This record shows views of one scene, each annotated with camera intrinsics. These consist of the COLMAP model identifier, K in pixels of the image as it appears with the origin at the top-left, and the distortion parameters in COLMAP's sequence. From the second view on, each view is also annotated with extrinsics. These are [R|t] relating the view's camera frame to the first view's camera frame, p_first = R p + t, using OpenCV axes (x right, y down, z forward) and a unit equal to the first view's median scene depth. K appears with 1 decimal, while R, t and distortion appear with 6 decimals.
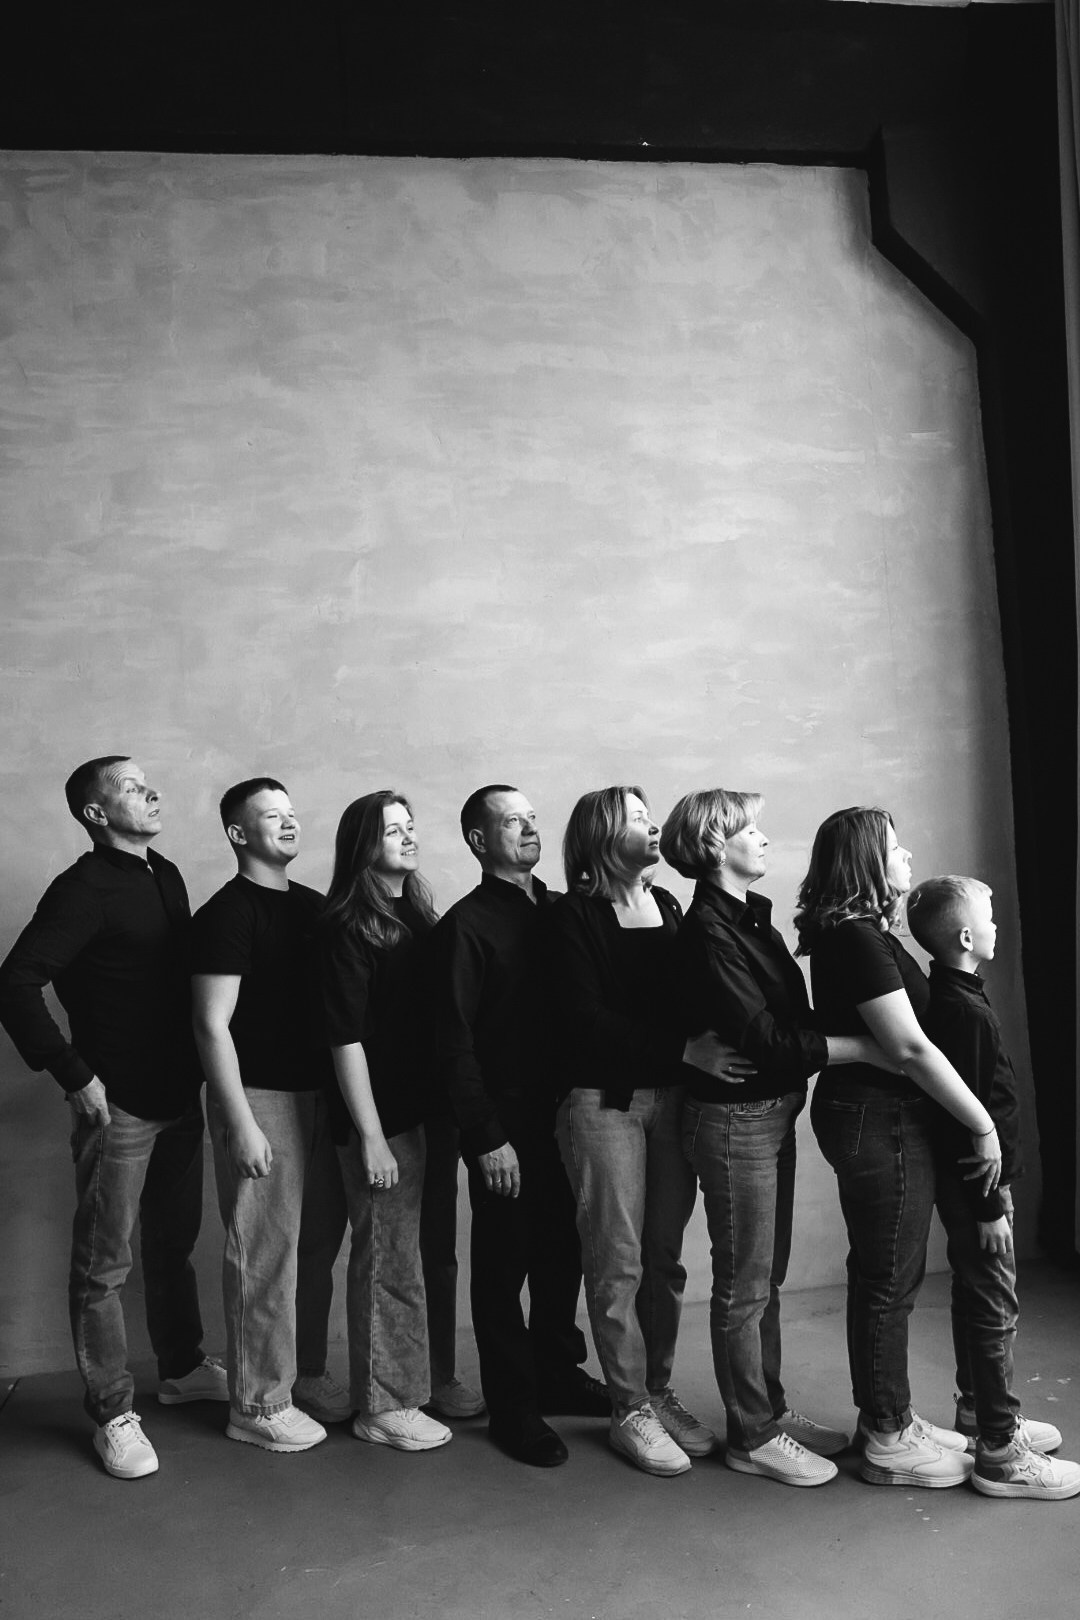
lens RADIAL K [[1188.2, 0, 529.6], [0, 1188.2, 788.6], [0, 0, 1]] dist [-0.058773, 0.040791]
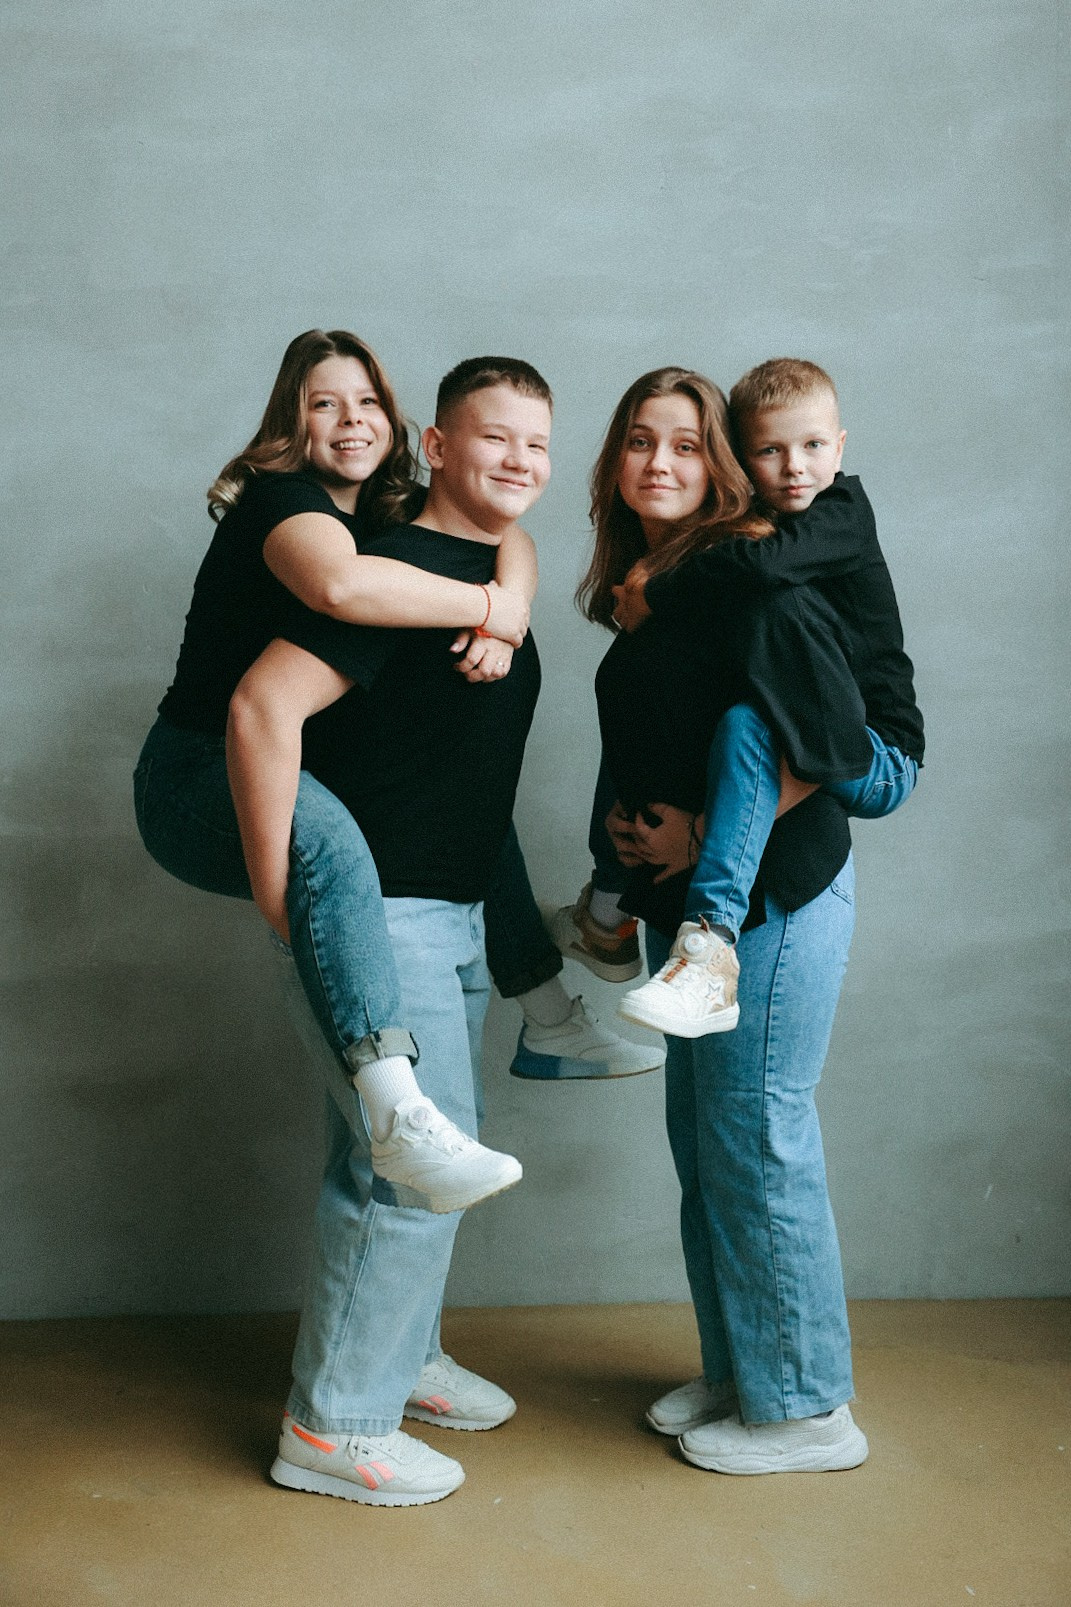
lens RADIAL K [[2156.0, 0, 575.5], [0, 2156.0, 792.1], [0, 0, 1]] dist [0.096005, 0.000000]
pose [[0.984615, 0.047804, -0.168070, 0.287779], [-0.016068, 0.982545, 0.185331, 0.002609], [0.173996, -0.179779, 0.968197, 0.028483]]
